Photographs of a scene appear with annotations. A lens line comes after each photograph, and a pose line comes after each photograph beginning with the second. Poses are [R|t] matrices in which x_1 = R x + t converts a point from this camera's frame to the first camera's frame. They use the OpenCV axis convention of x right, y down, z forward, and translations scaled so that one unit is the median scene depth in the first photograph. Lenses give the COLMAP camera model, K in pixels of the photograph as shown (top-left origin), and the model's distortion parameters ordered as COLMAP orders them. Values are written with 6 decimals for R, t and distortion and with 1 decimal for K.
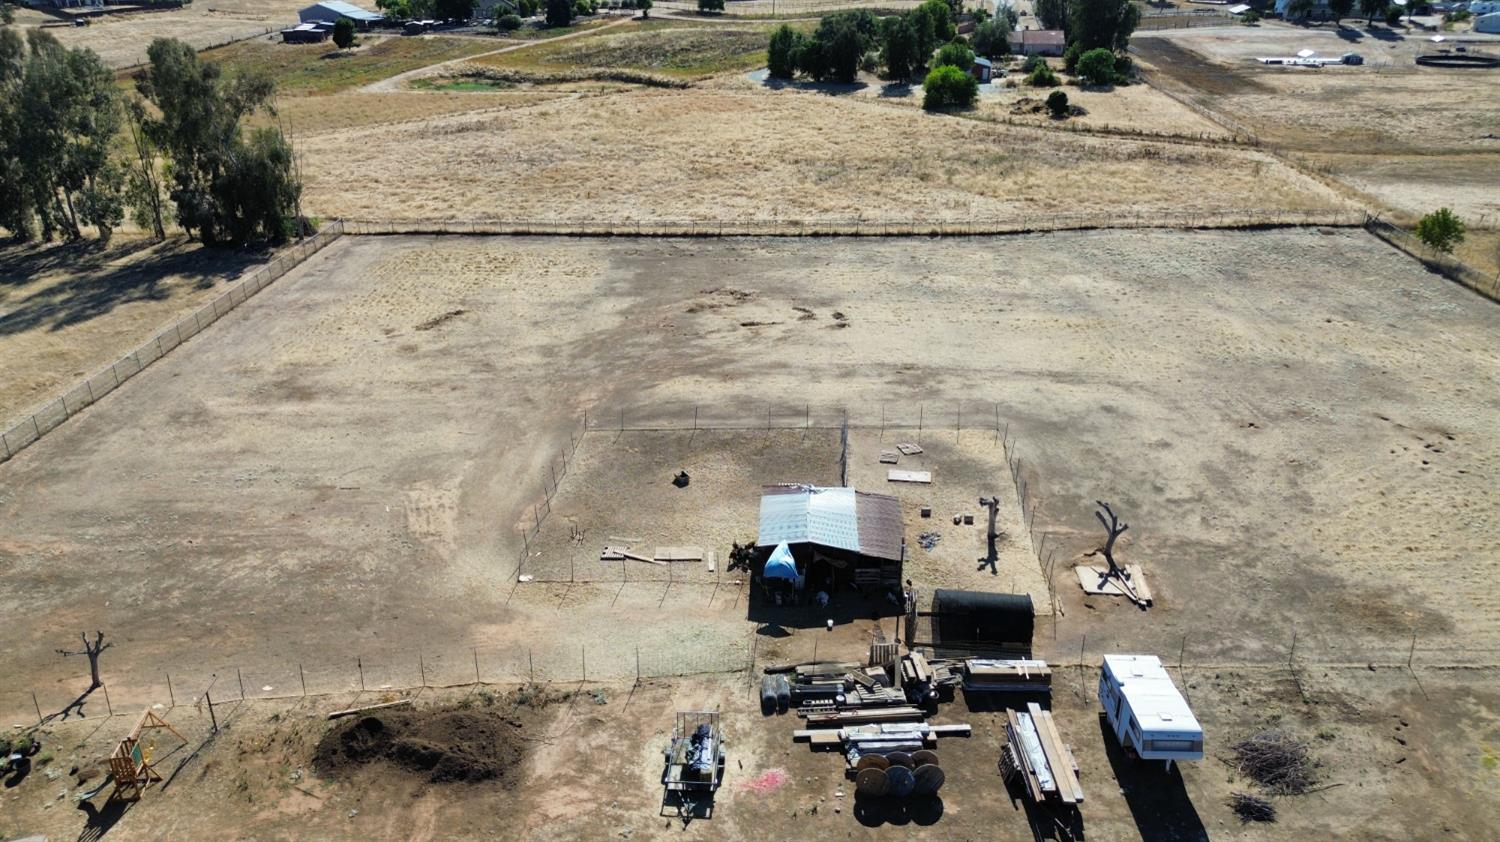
lens RADIAL K [[1075.1, 0, 750.0], [0, 1075.1, 421.0], [0, 0, 1]] dist [0.066889, -0.059729]
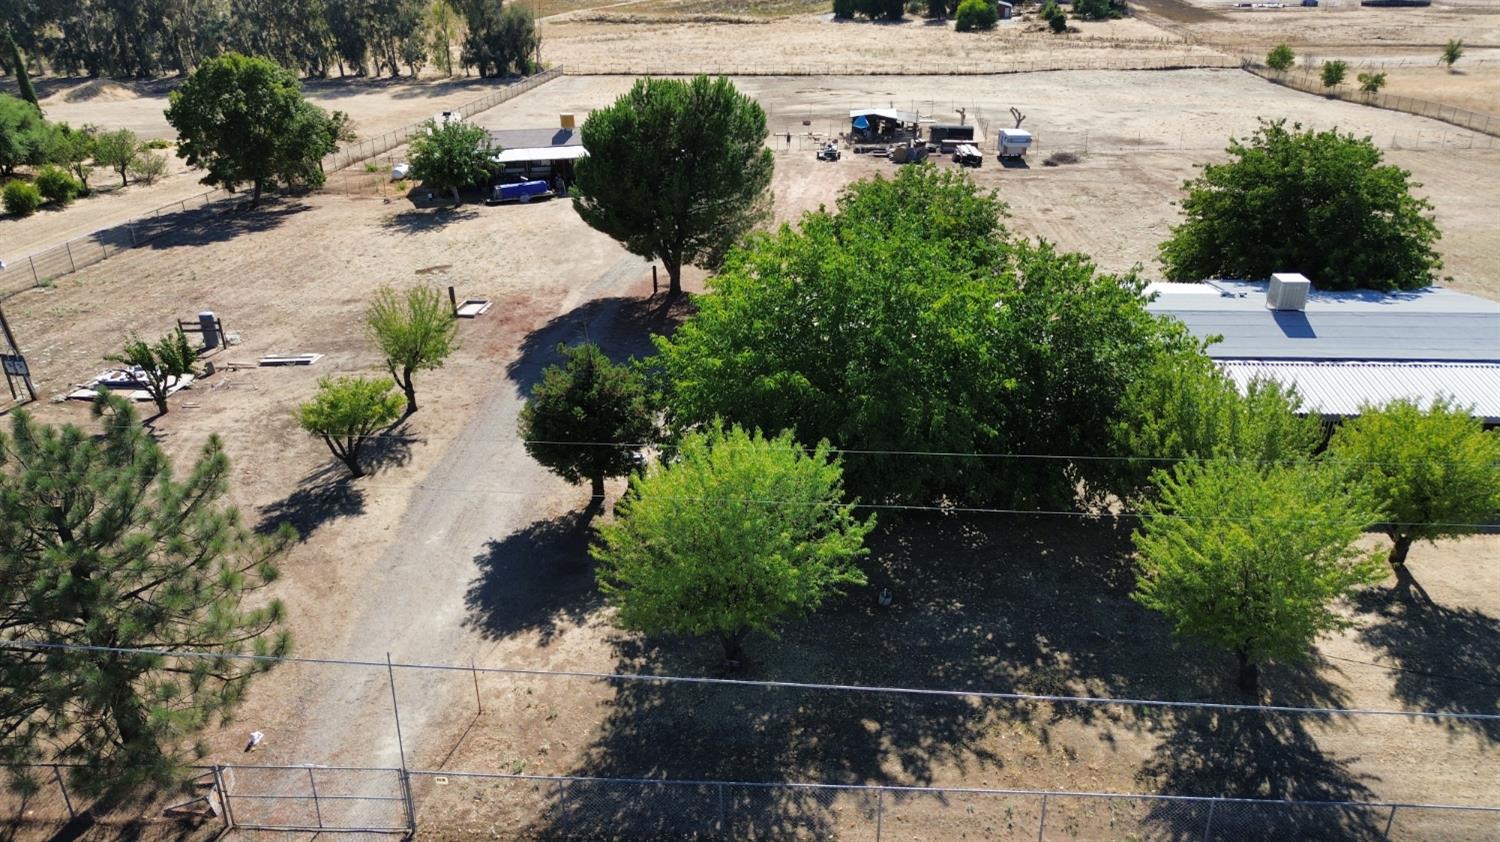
lens RADIAL K [[1075.1, 0, 750.0], [0, 1075.1, 421.0], [0, 0, 1]] dist [0.066889, -0.059729]
pose [[0.999031, 0.014035, -0.041702, -0.041147], [-0.014456, 0.999847, -0.009802, 0.329193], [0.041559, 0.010396, 0.999082, -0.513404]]
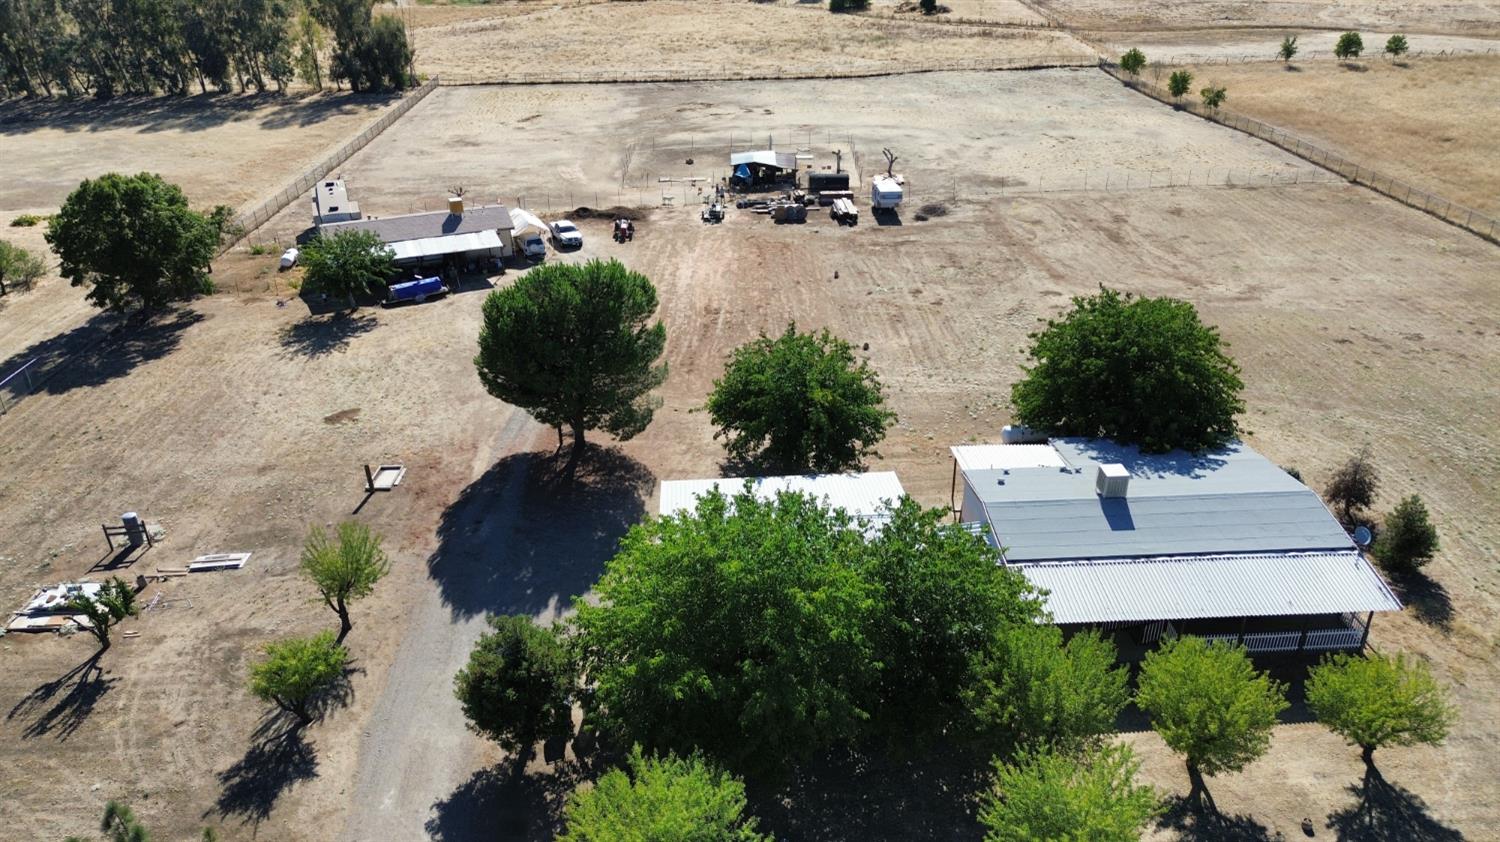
lens RADIAL K [[1075.1, 0, 750.0], [0, 1075.1, 421.0], [0, 0, 1]] dist [0.066889, -0.059729]
pose [[0.997880, -0.038222, 0.052678, -0.040430], [0.035661, 0.998176, 0.048723, 0.236752], [-0.054444, -0.046741, 0.997422, -0.554245]]
